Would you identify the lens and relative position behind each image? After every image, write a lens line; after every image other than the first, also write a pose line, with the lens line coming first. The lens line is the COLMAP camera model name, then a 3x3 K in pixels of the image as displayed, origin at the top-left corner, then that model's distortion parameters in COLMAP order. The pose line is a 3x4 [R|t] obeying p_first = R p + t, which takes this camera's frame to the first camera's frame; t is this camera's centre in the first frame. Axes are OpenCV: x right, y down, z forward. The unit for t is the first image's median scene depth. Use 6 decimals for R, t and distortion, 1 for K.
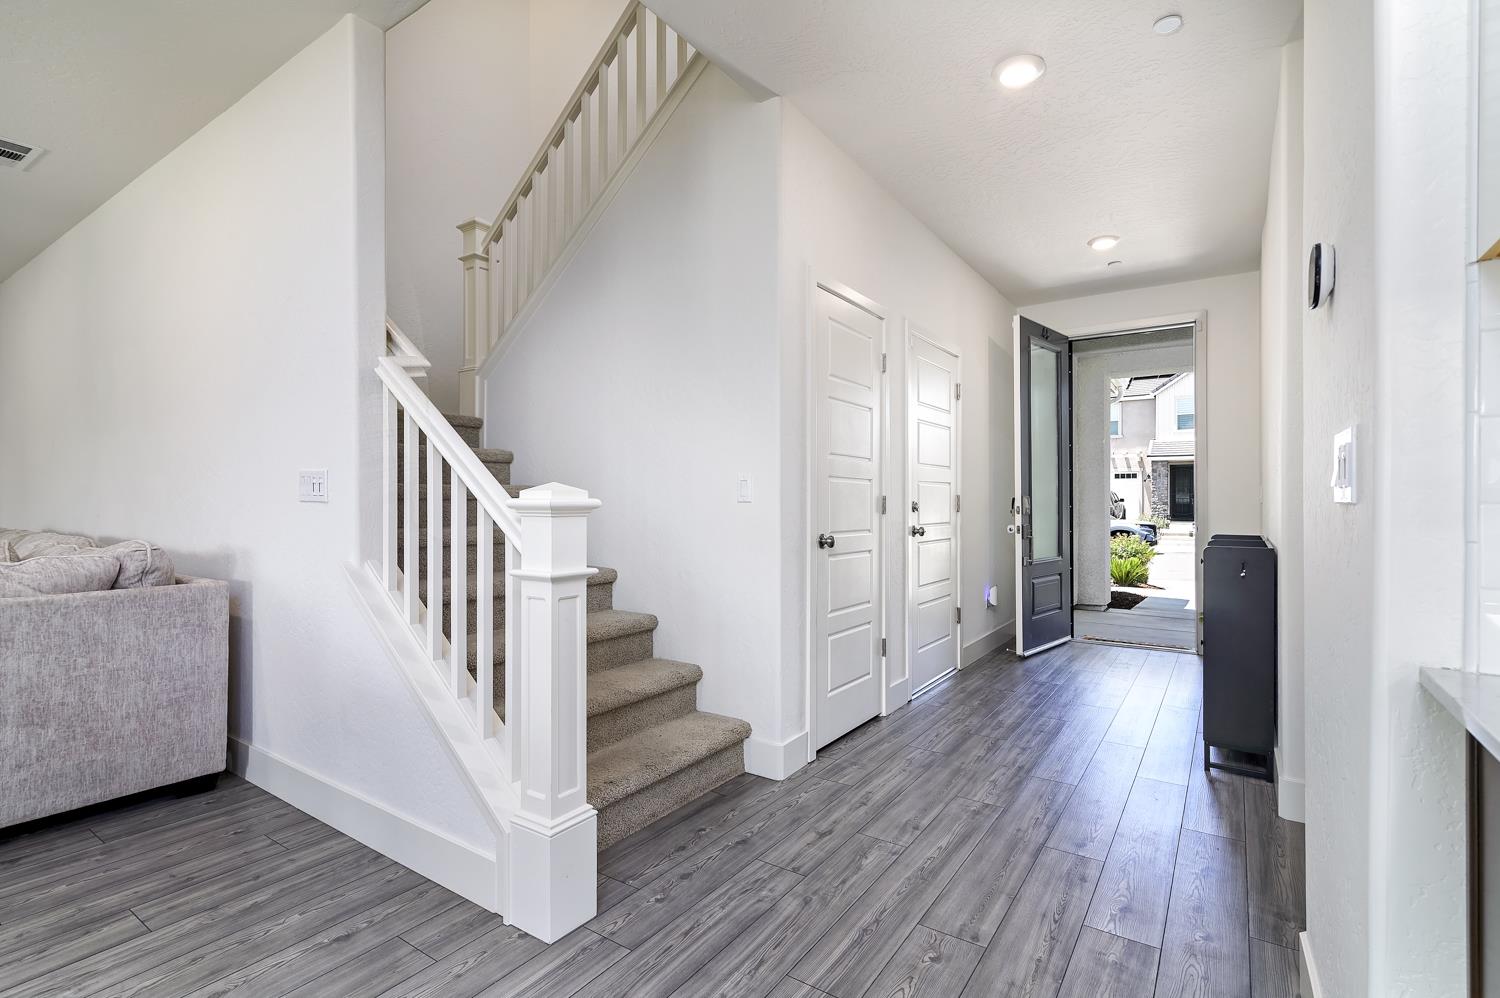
lens RADIAL K [[696.4, 0, 760.6], [0, 696.4, 502.1], [0, 0, 1]] dist [-0.001892, -0.000918]
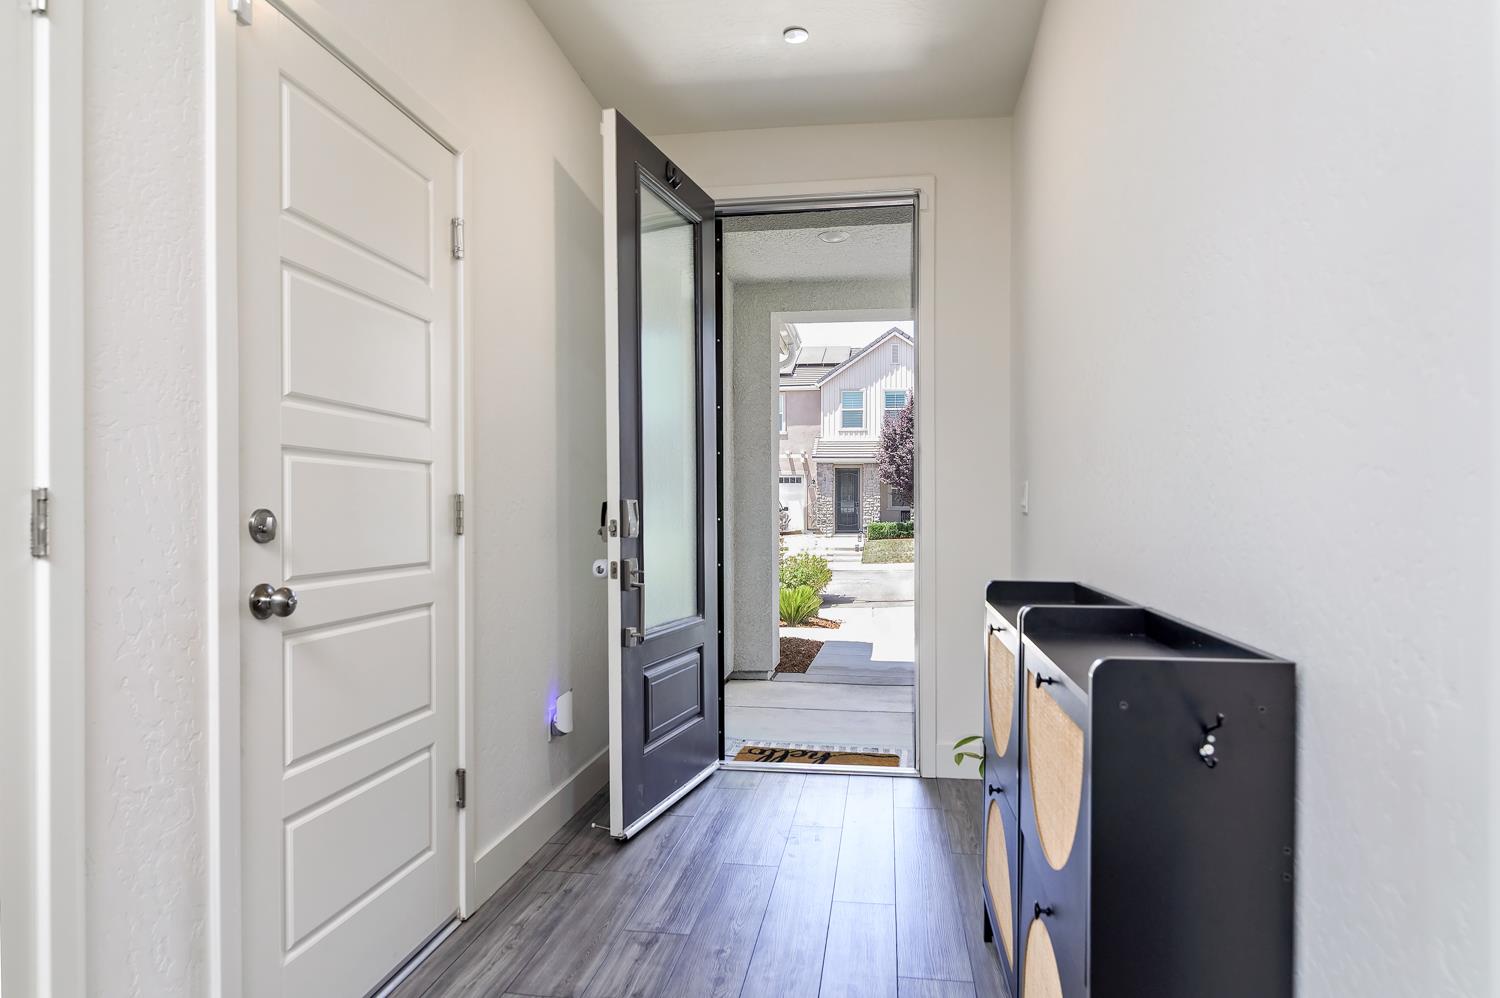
lens RADIAL K [[874.3, 0, 751.0], [0, 874.3, 509.2], [0, 0, 1]] dist [-0.000152, 0.000649]
pose [[0.904058, 0.000777, 0.427409, 0.183037], [0.000300, 0.999997, -0.002454, -0.000087], [-0.427410, 0.002347, 0.904055, 0.386772]]
